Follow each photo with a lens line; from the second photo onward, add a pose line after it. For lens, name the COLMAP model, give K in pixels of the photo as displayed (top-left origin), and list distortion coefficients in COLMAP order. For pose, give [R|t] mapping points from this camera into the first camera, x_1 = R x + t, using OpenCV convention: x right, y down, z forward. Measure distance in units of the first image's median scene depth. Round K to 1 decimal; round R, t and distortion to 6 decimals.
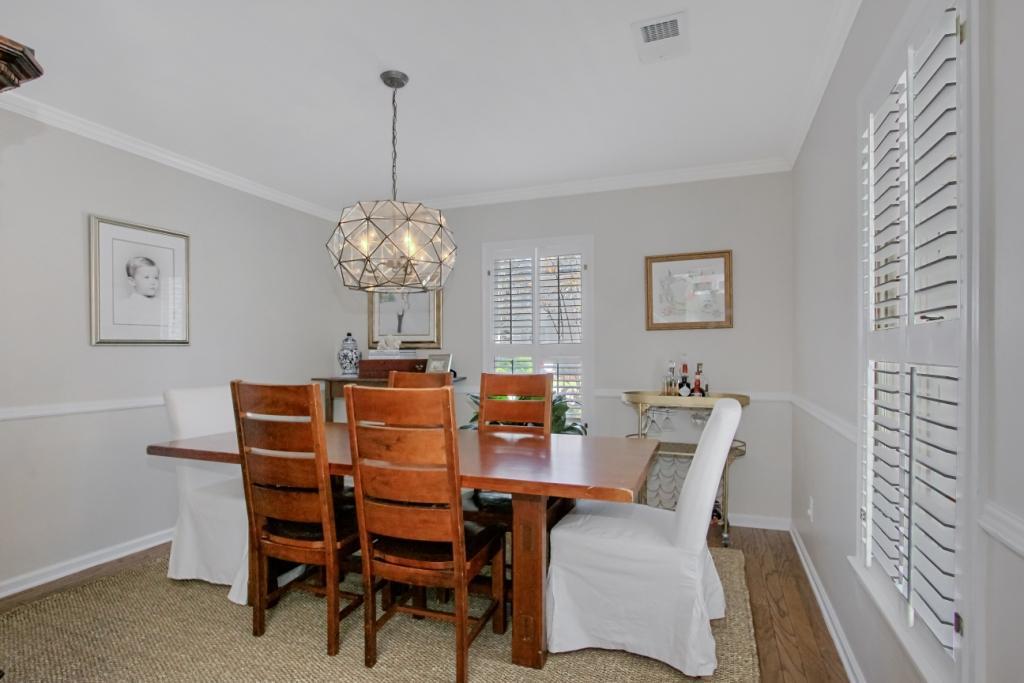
lens RADIAL K [[521.5, 0, 511.6], [0, 521.5, 346.7], [0, 0, 1]] dist [0.000228, 0.000009]
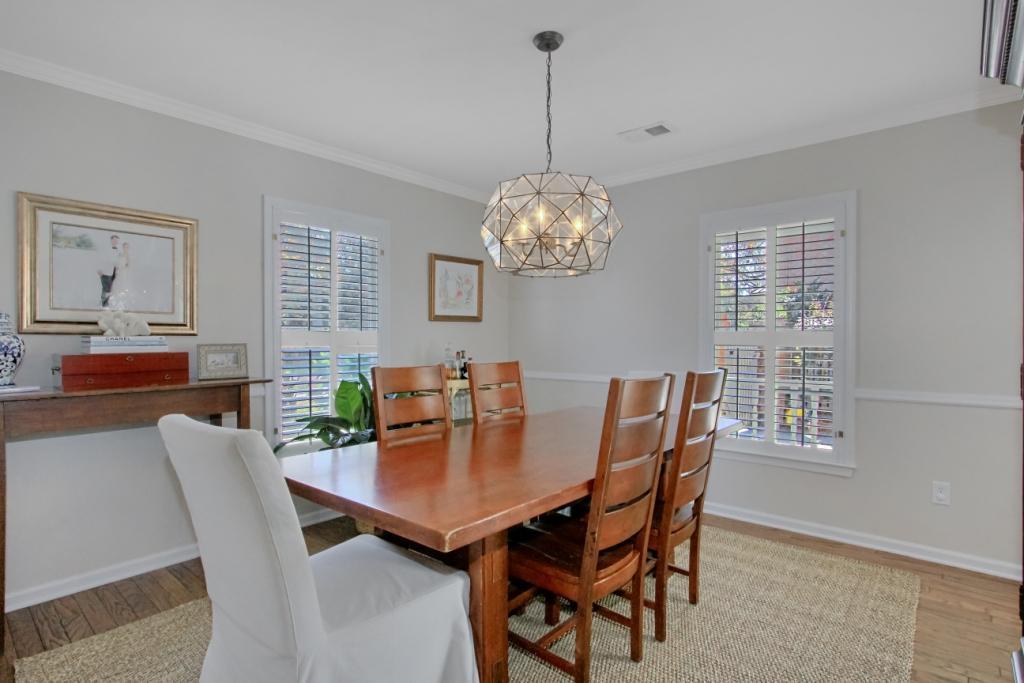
lens RADIAL K [[521.5, 0, 510.2], [0, 521.5, 341.1], [0, 0, 1]] dist [0.000228, 0.000009]
pose [[0.345264, 0.002884, 0.938501, -0.702998], [-0.005477, 0.999984, -0.001059, 0.010775], [-0.938490, -0.004775, 0.345274, 0.465103]]
